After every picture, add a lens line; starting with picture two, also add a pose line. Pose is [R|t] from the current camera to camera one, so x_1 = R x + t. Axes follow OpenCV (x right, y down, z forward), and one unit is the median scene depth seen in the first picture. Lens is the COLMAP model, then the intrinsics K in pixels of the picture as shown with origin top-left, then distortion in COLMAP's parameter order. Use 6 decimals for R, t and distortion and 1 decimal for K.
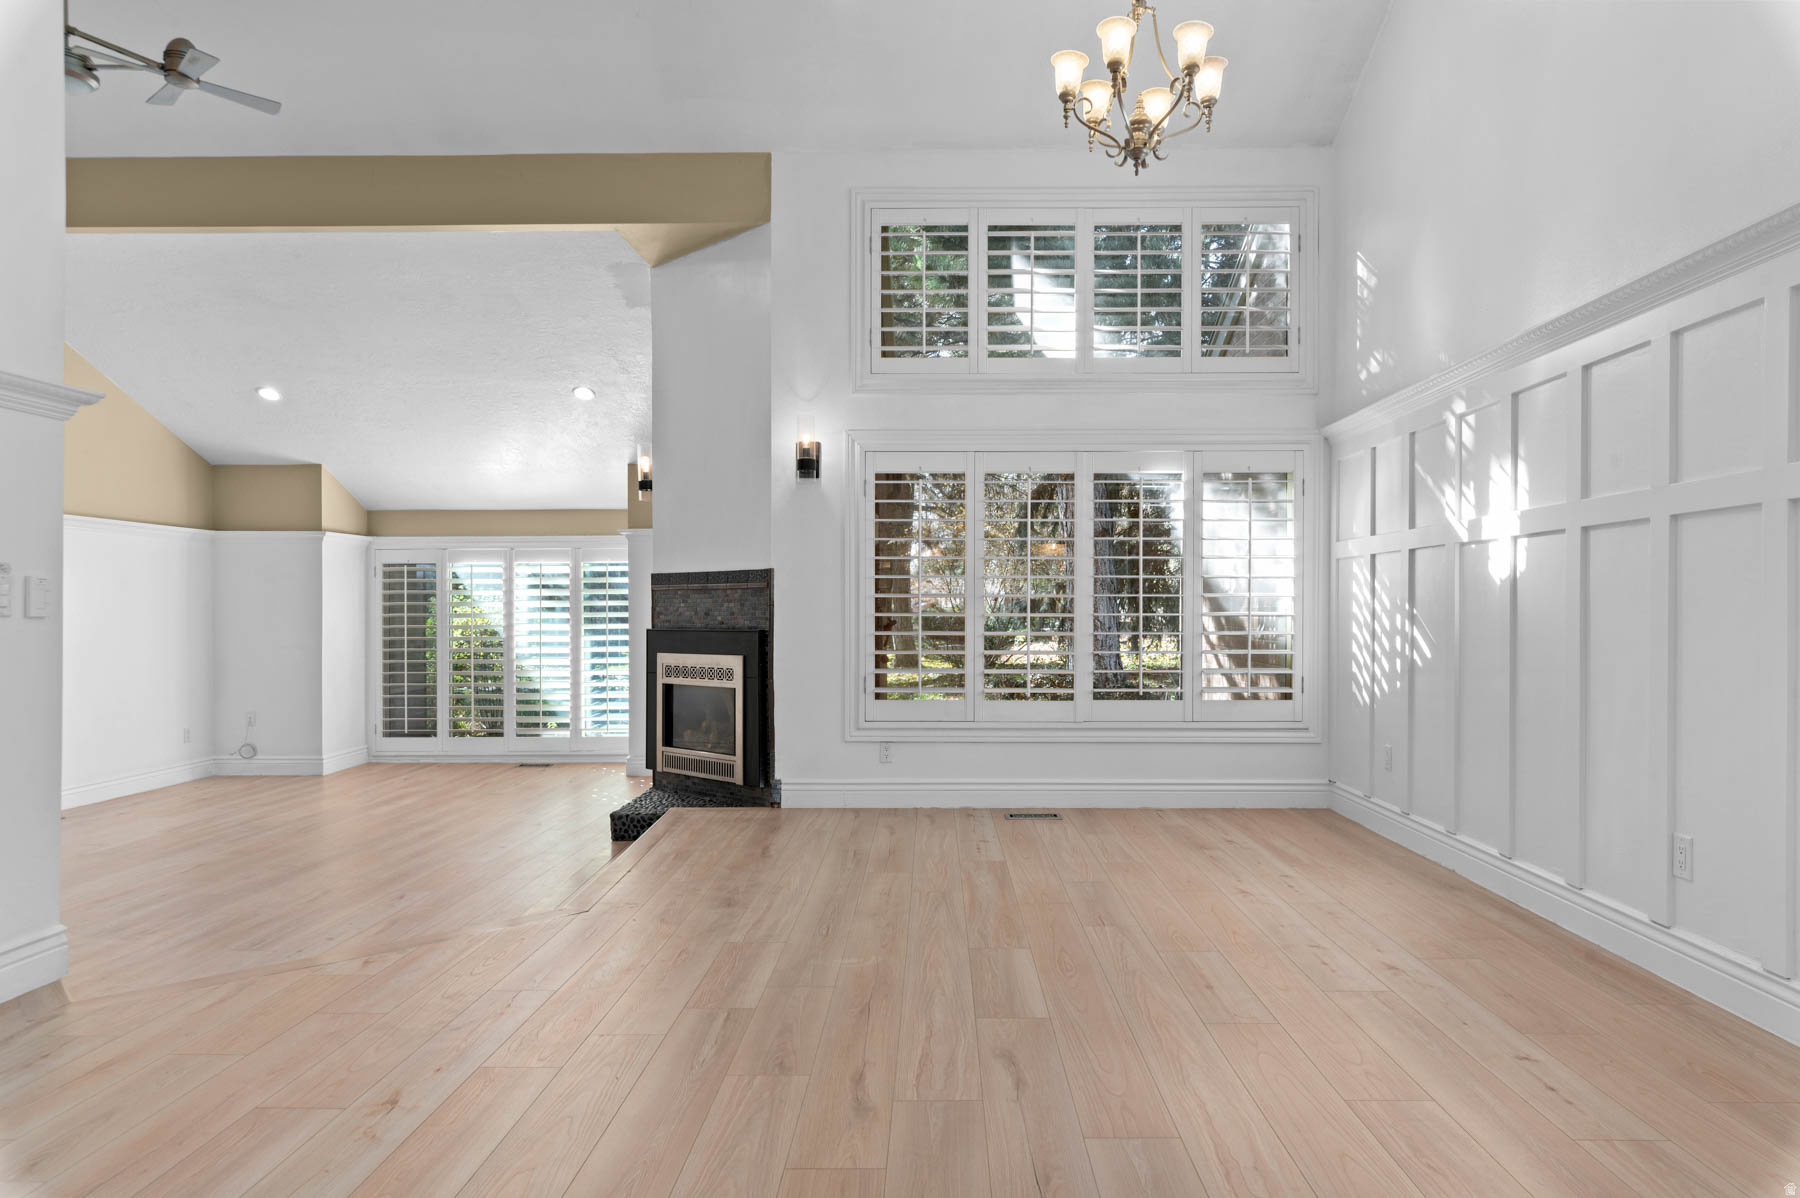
lens RADIAL K [[1134.7, 0, 926.4], [0, 1134.7, 614.9], [0, 0, 1]] dist [0.001406, 0.006027]
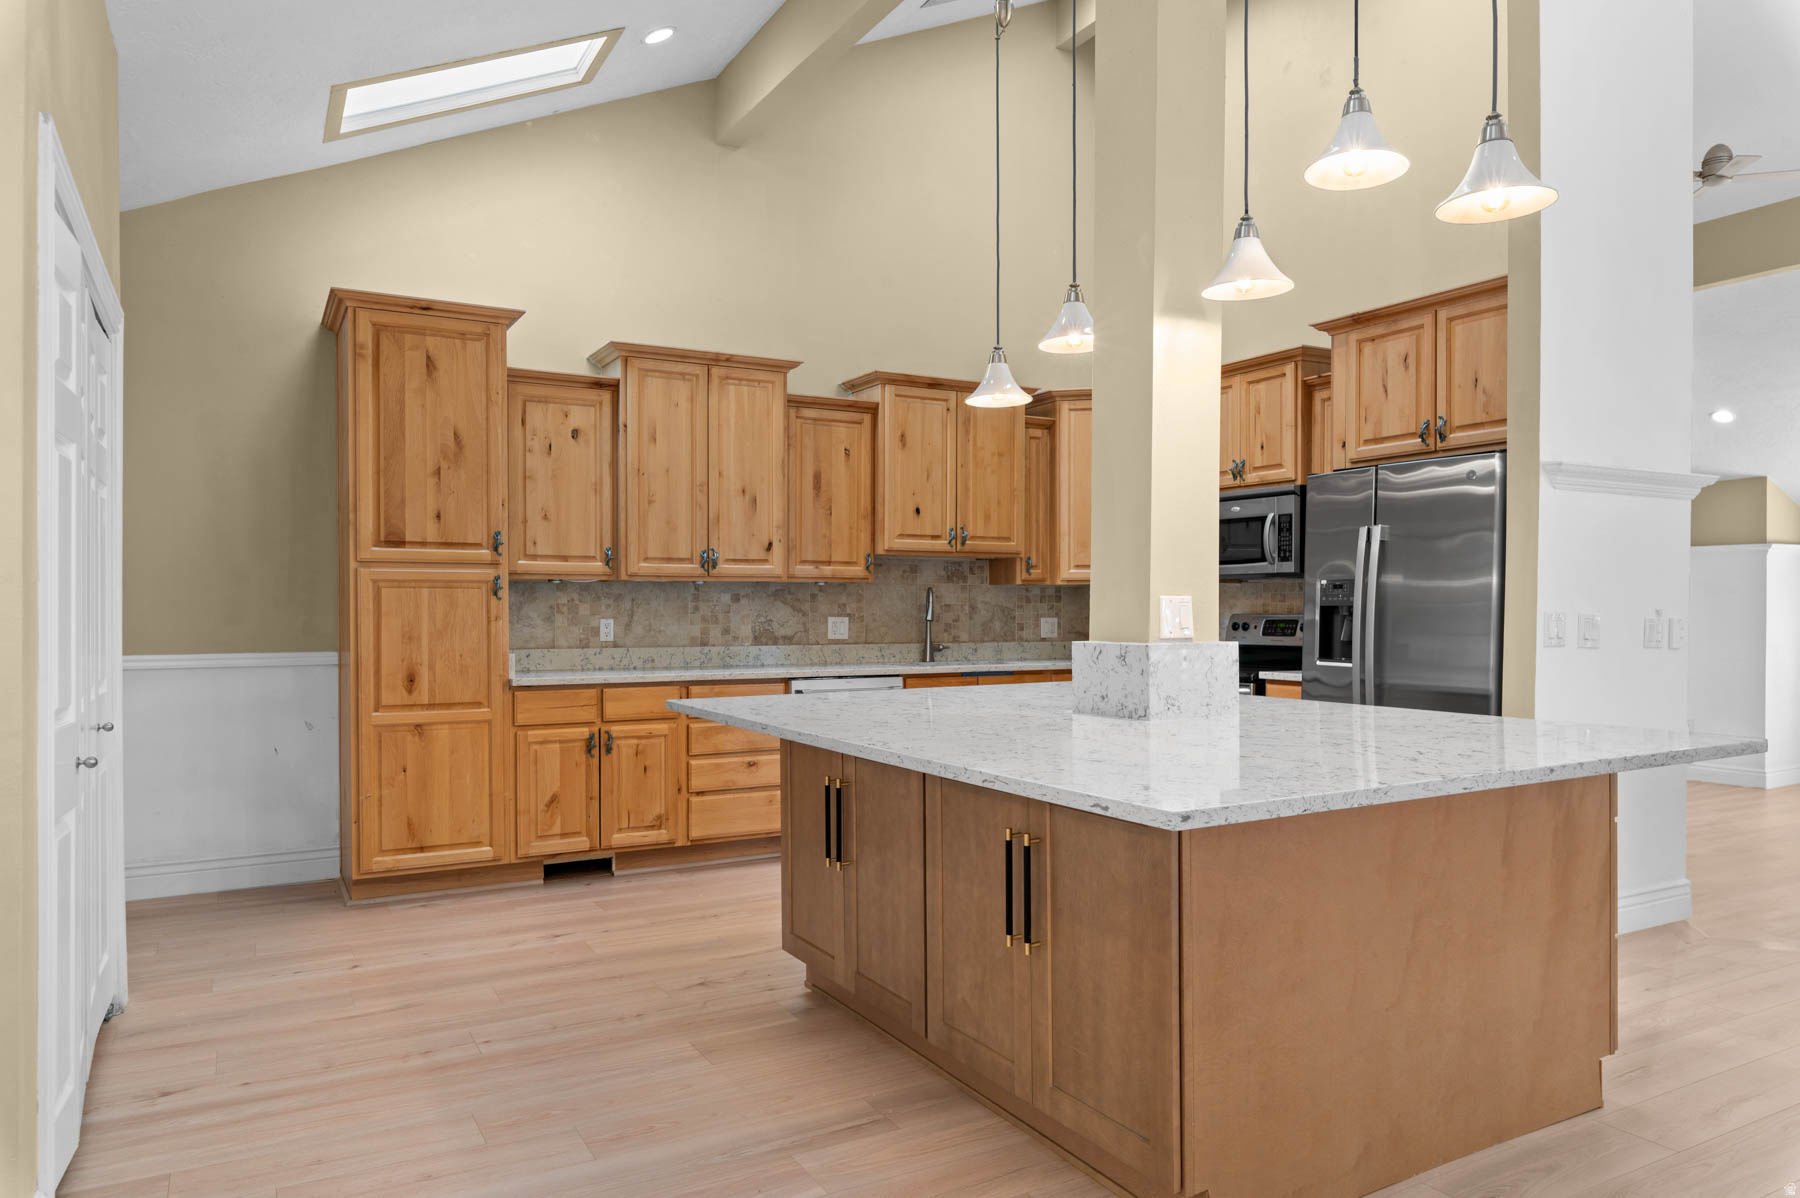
lens RADIAL K [[1198.9, 0, 917.7], [0, 1198.9, 609.5], [0, 0, 1]] dist [0.007736, -0.003159]
pose [[0.508077, 0.002520, -0.861308, -0.004492], [-0.003448, 0.999994, 0.000892, -0.020604], [0.861305, 0.002516, 0.508083, -0.249720]]
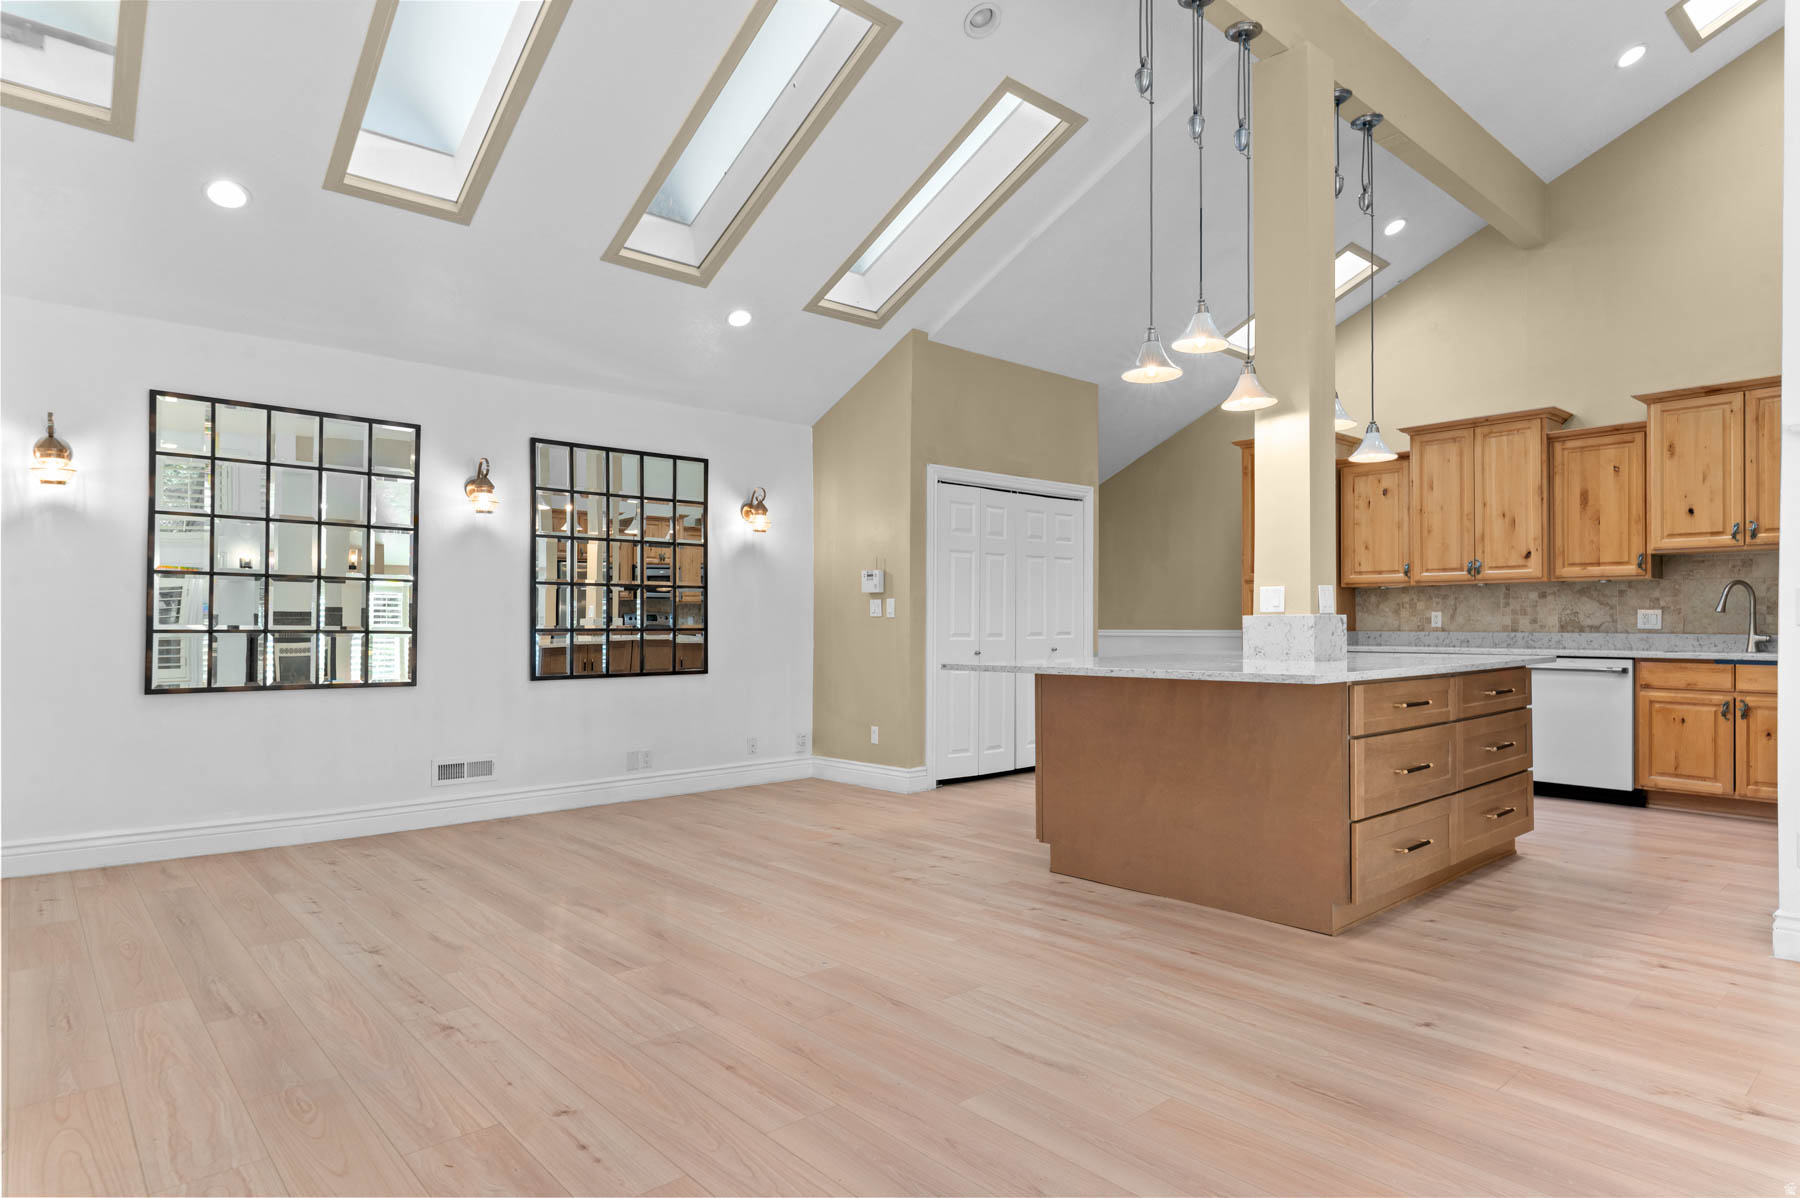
lens RADIAL K [[1003.2, 0, 929.9], [0, 1003.2, 613.0], [0, 0, 1]] dist [-0.000239, -0.000541]
pose [[-0.730996, -0.004586, -0.682366, 0.259023], [-0.000934, 0.999983, -0.005720, -0.003673], [0.682381, -0.003544, -0.730988, 0.439378]]
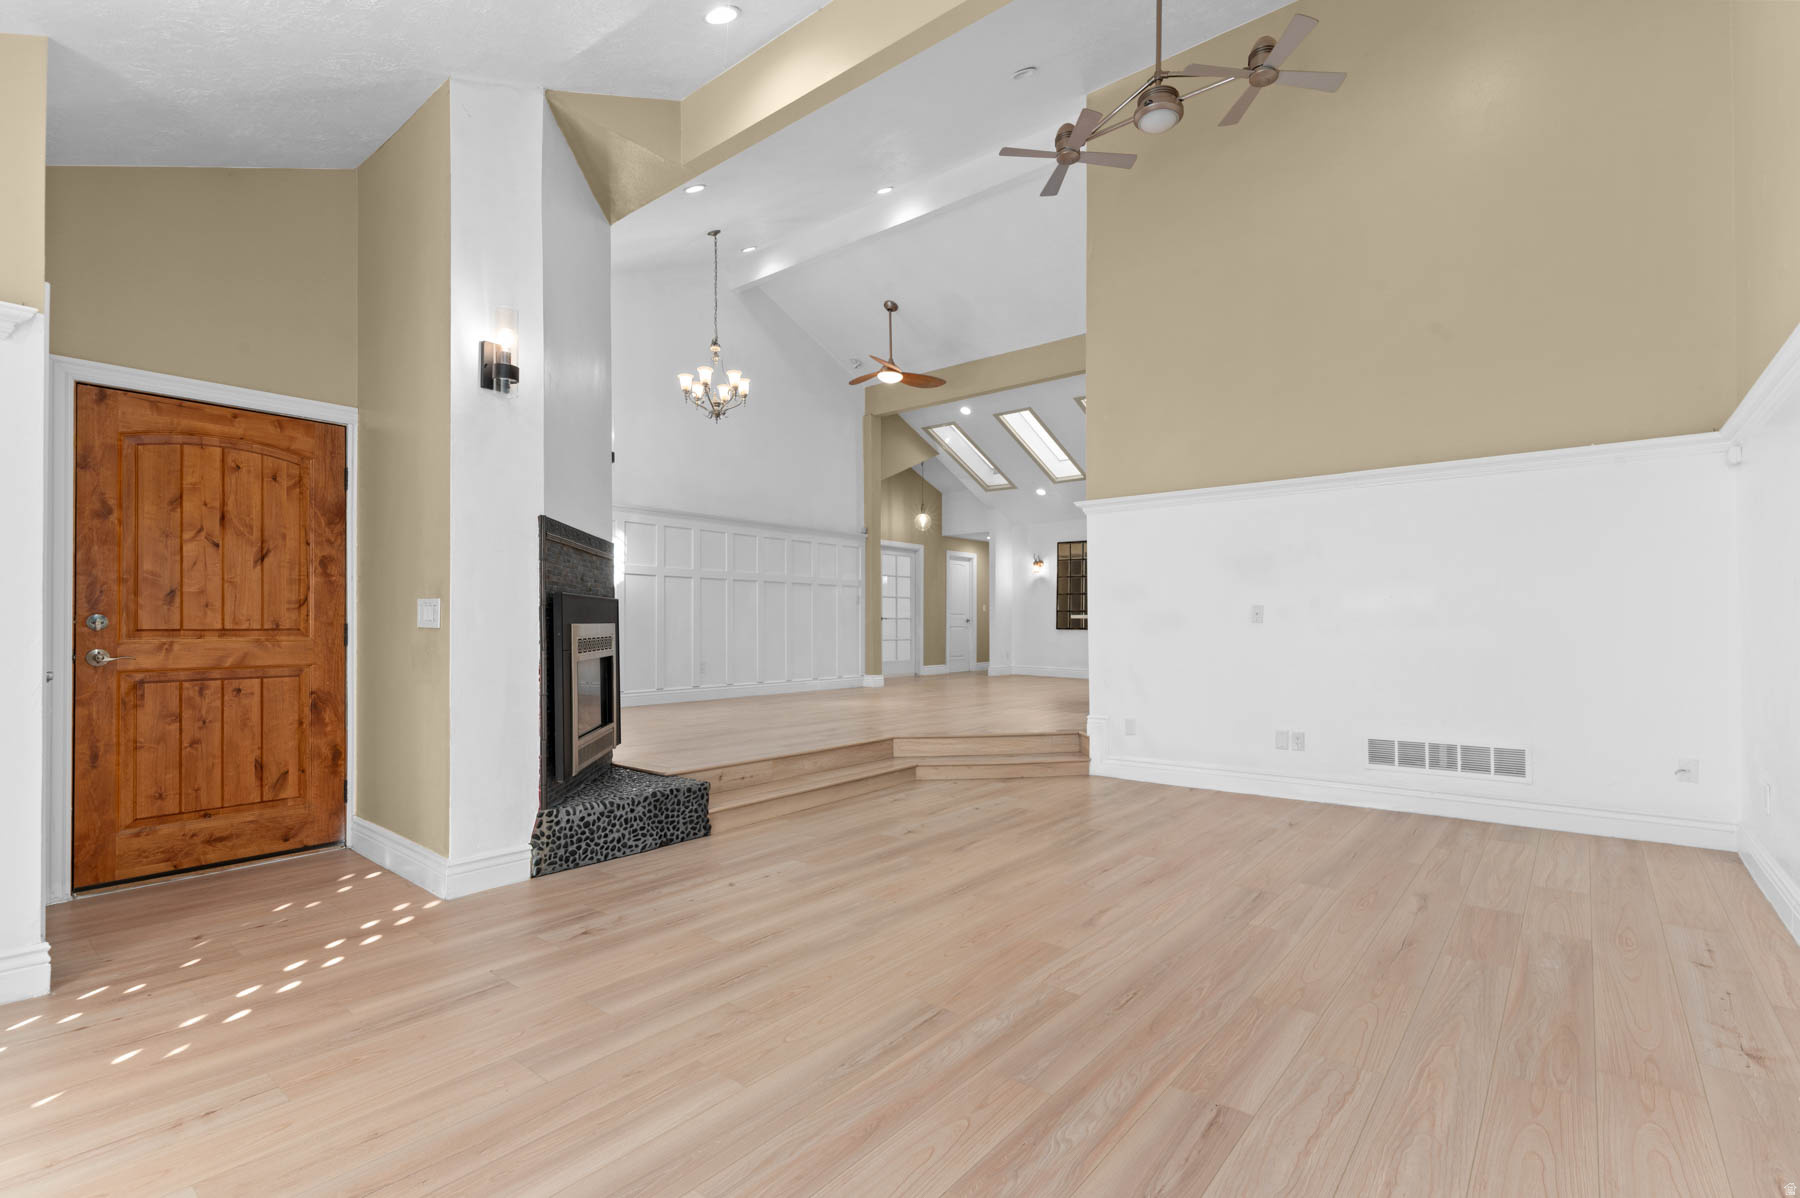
lens RADIAL K [[829.1, 0, 903.6], [0, 829.1, 600.7], [0, 0, 1]] dist [-0.000407, 0.000385]
pose [[-0.777480, 0.021679, 0.628534, -0.808743], [0.004431, 0.999570, -0.028996, 0.037364], [-0.628893, -0.019759, -0.777241, 1.367121]]
